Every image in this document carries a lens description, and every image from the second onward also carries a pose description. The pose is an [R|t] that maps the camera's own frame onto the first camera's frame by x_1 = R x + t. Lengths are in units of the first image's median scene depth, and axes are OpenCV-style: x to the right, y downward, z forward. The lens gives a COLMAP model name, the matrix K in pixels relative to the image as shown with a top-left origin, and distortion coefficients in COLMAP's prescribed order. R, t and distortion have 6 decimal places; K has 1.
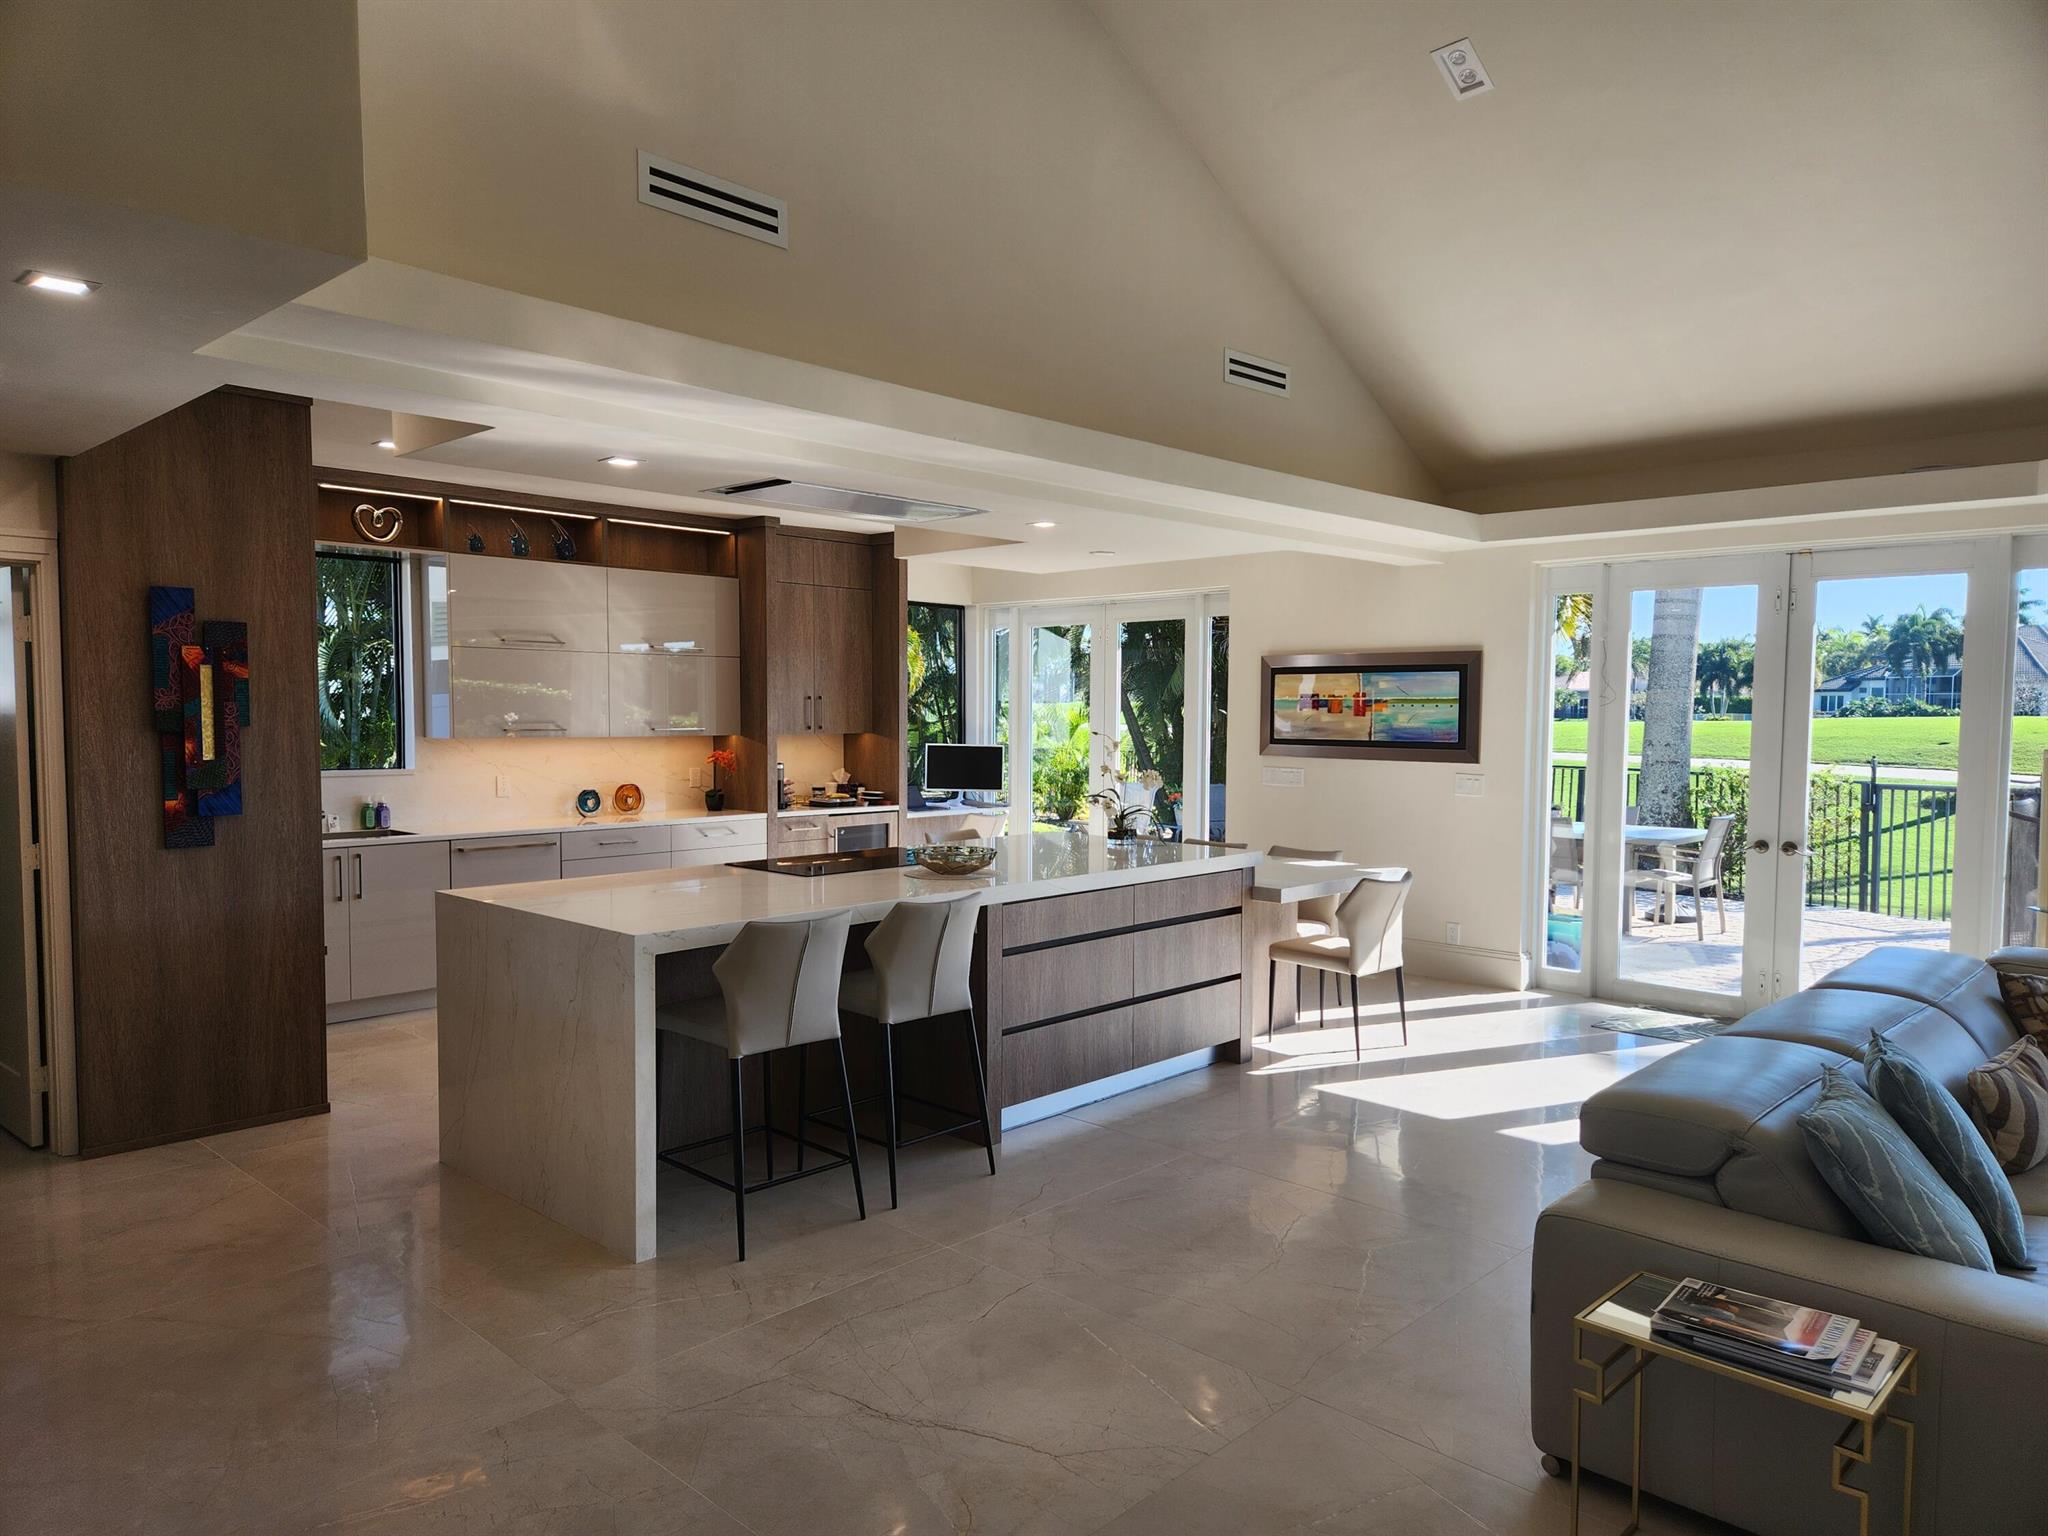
lens RADIAL K [[1373.1, 0, 1022.7], [0, 1373.1, 779.4], [0, 0, 1]] dist [0.034249, -0.002532]
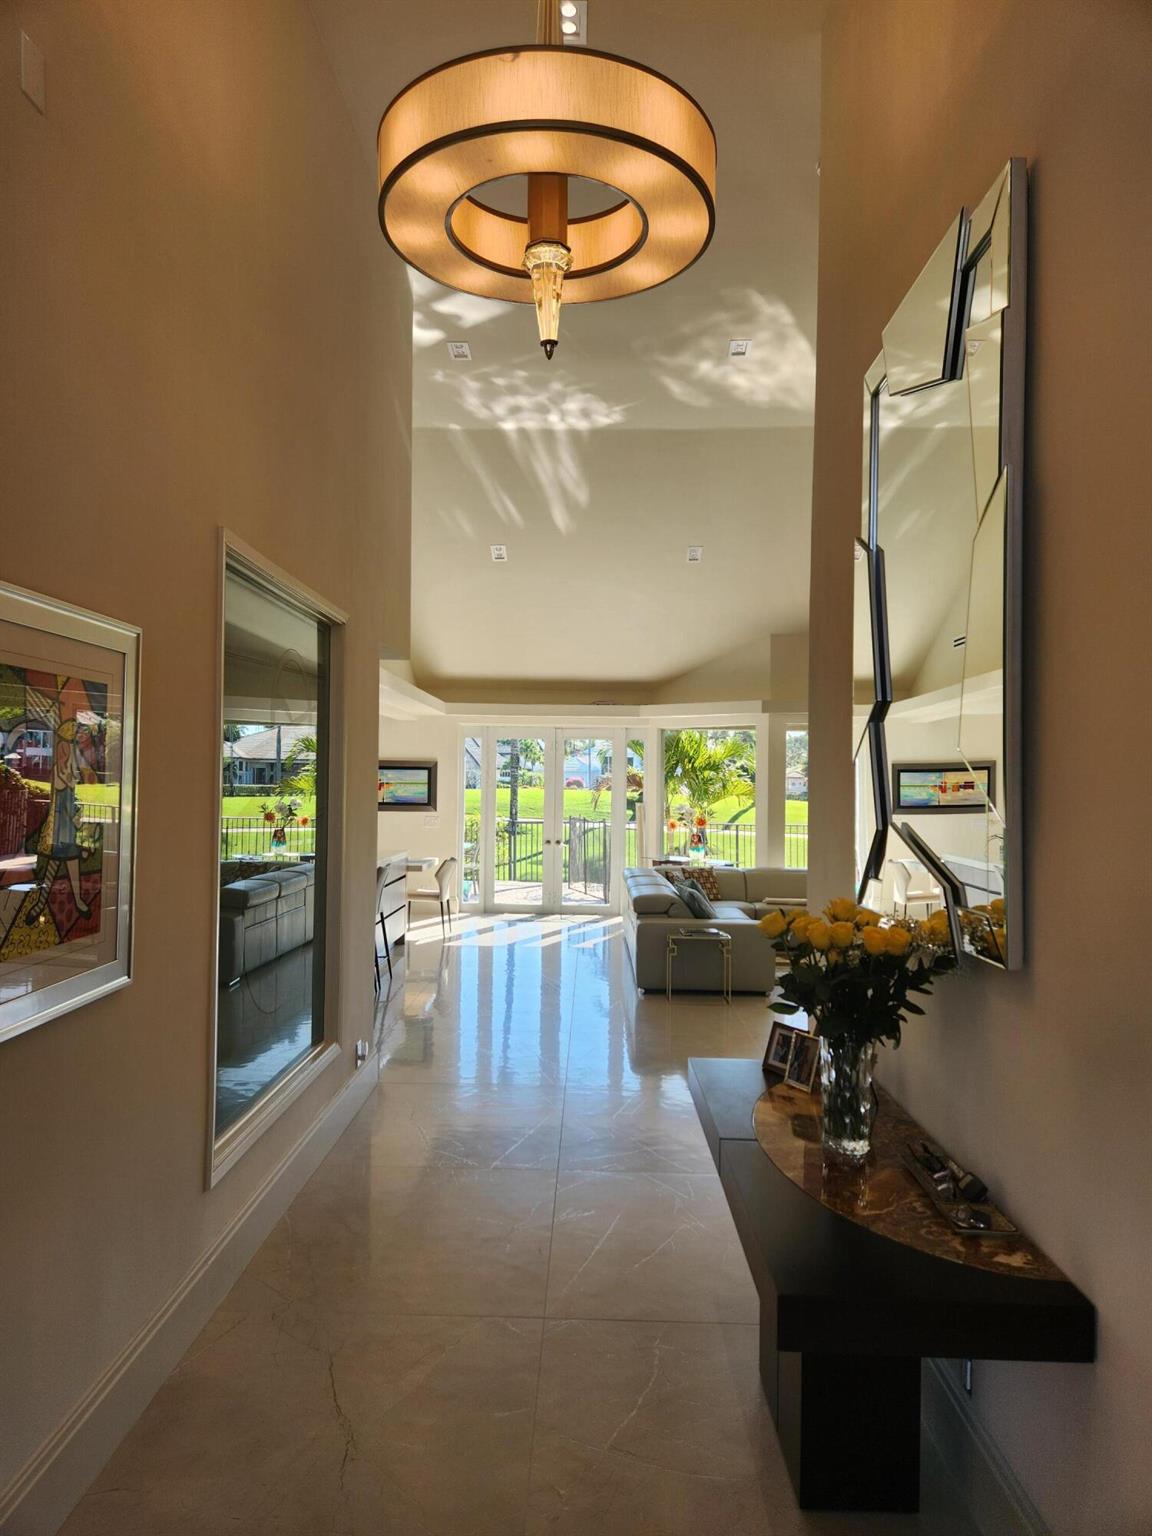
lens RADIAL K [[1029.8, 0, 575.0], [0, 1029.8, 767.9], [0, 0, 1]] dist [0.034249, -0.002532]
pose [[0.738012, 0.008554, 0.674734, -0.625622], [0.033207, 0.998248, -0.048977, 0.006130], [-0.673970, 0.058552, 0.736434, -0.372213]]
